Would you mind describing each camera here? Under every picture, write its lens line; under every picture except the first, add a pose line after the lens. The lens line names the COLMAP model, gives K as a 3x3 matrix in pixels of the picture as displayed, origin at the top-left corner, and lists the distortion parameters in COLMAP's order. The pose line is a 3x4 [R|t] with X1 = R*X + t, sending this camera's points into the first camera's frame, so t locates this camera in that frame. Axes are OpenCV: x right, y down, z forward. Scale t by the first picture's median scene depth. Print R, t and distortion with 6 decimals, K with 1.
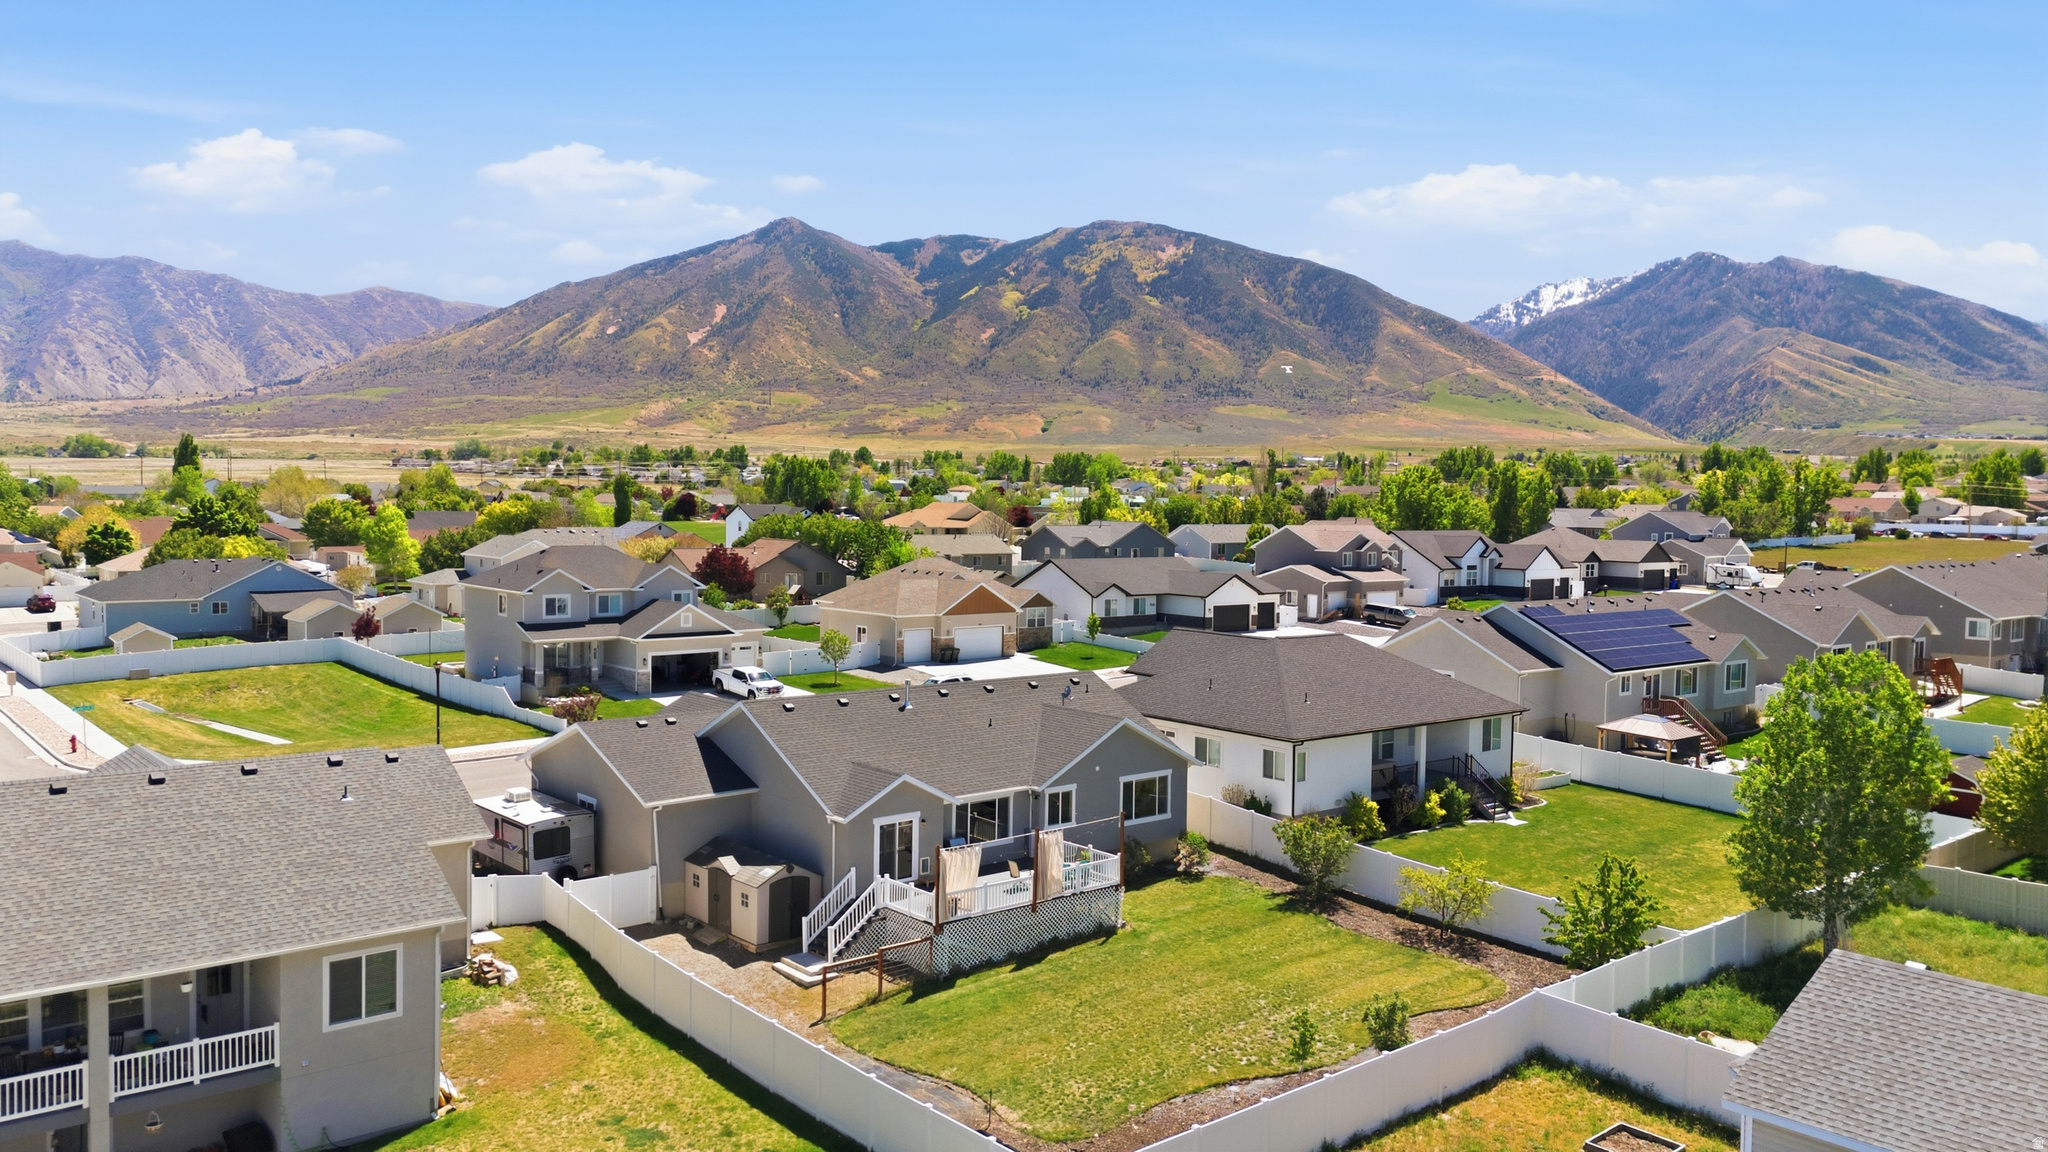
lens RADIAL K [[1498.9, 0, 1023.9], [0, 1498.9, 575.6], [0, 0, 1]] dist [0.086100, -0.078956]
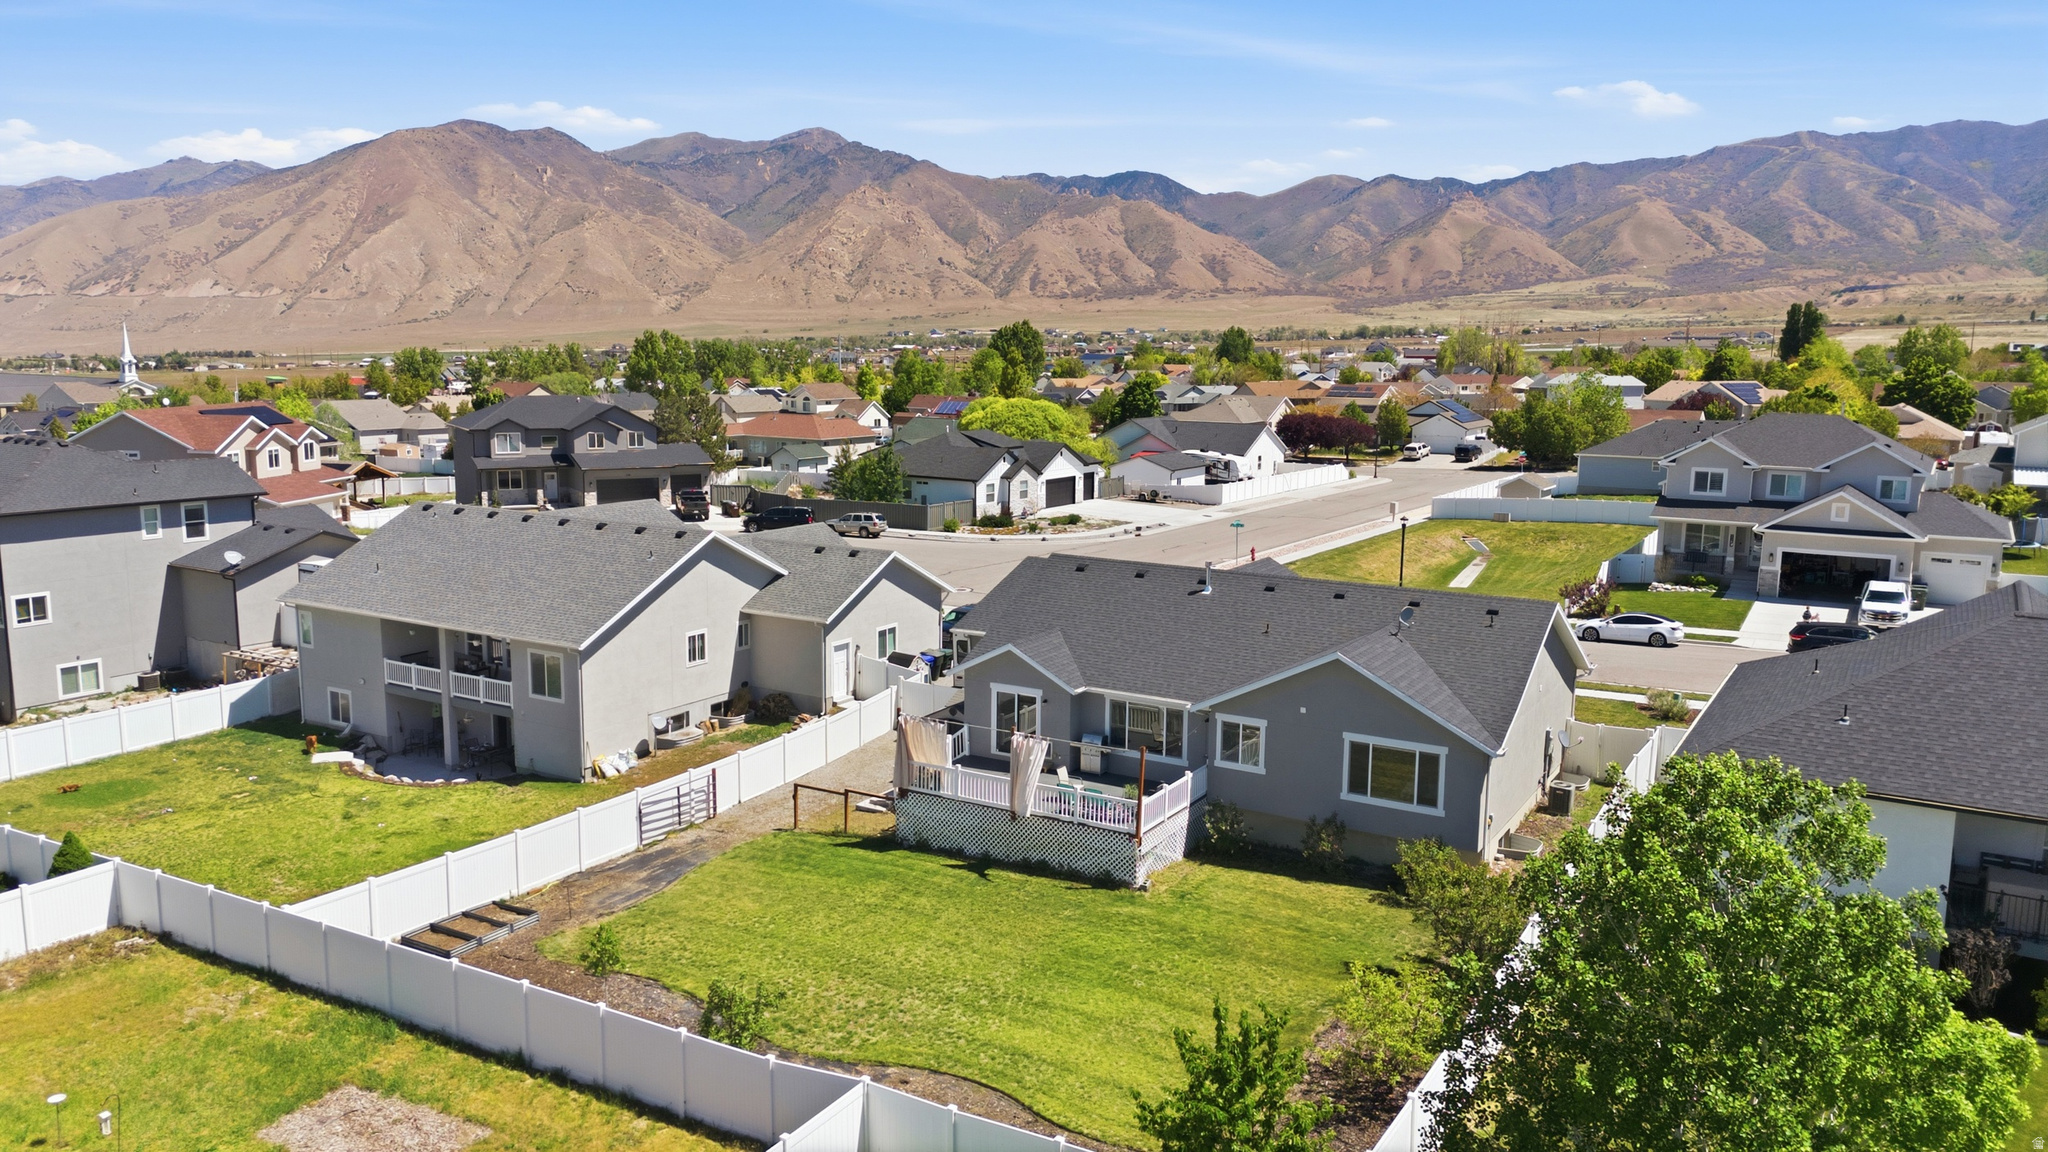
lens RADIAL K [[1498.9, 0, 1025.3], [0, 1498.9, 575.6], [0, 0, 1]] dist [0.086100, -0.078956]
pose [[0.317395, 0.137495, -0.938273, 0.728268], [-0.054944, 0.990437, 0.126553, -0.027880], [0.946700, 0.011385, 0.321914, 0.642929]]
